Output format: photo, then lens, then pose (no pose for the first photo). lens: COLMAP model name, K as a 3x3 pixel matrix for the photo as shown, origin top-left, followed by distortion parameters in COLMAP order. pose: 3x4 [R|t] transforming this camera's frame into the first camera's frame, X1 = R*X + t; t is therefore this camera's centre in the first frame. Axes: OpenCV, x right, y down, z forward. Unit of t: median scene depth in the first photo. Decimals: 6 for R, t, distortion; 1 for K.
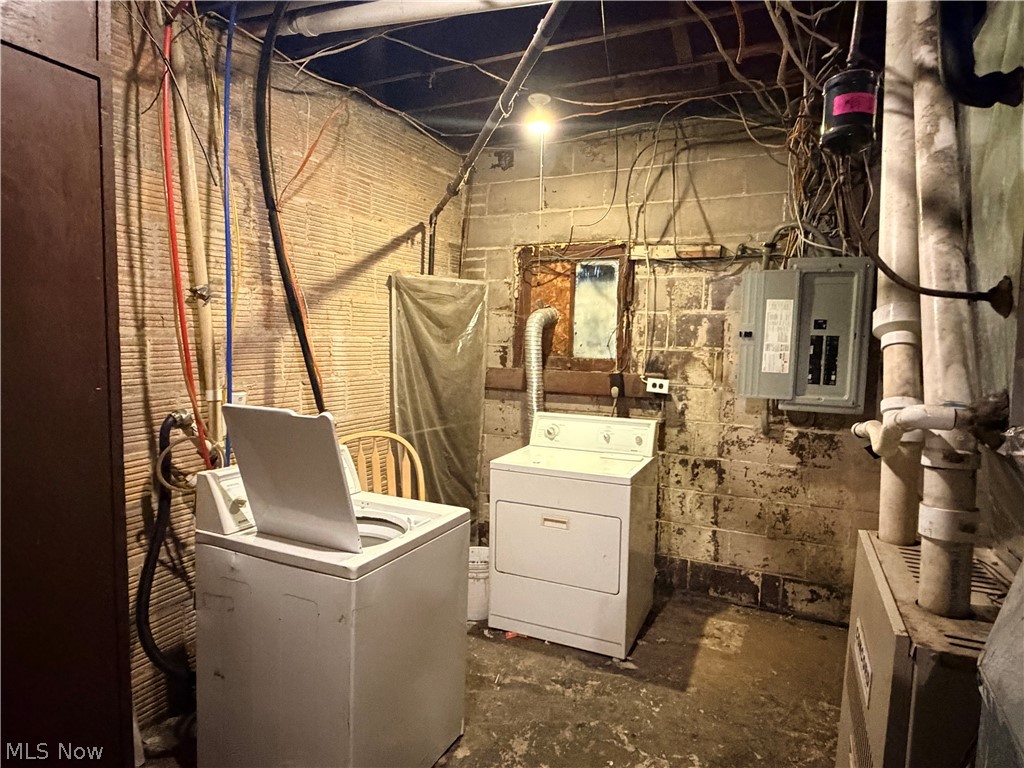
lens RADIAL K [[602.7, 0, 512.0], [0, 602.7, 384.0], [0, 0, 1]] dist [-0.006482, -0.000564]
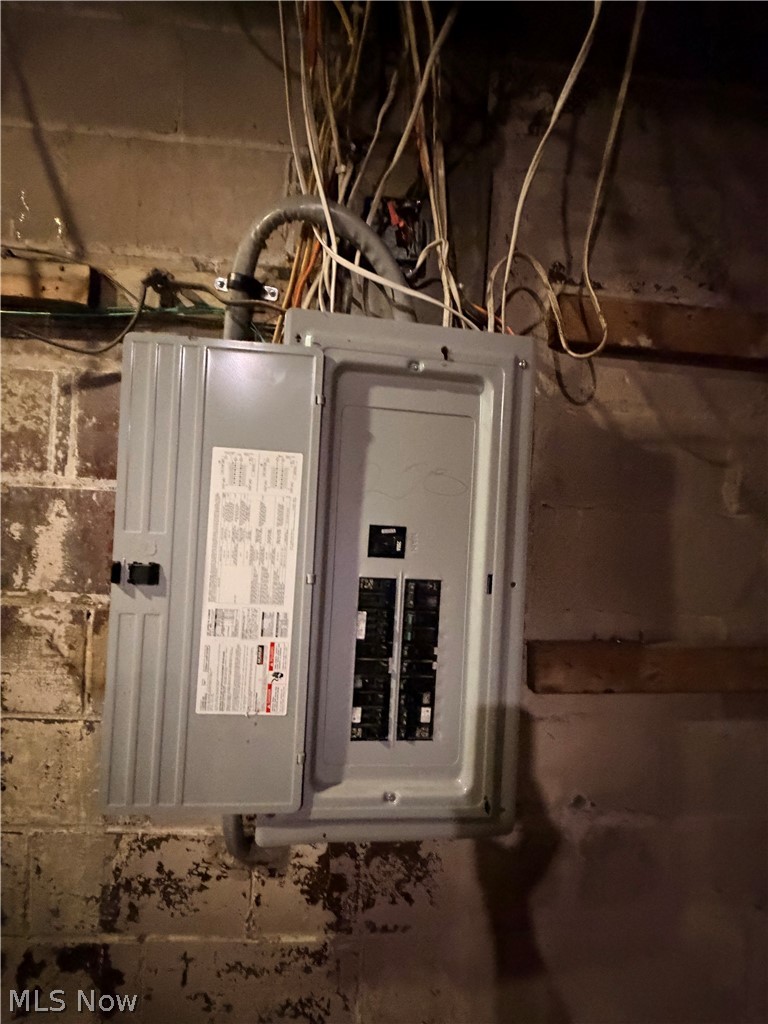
lens RADIAL K [[407.8, 0, 384.0], [0, 407.8, 512.0], [0, 0, 1]] dist [0.001906, 0.000018]
pose [[0.866901, 0.013301, 0.498303, 0.379573], [0.008148, 0.999132, -0.040845, -0.097872], [-0.498414, 0.039469, 0.866040, 0.764172]]
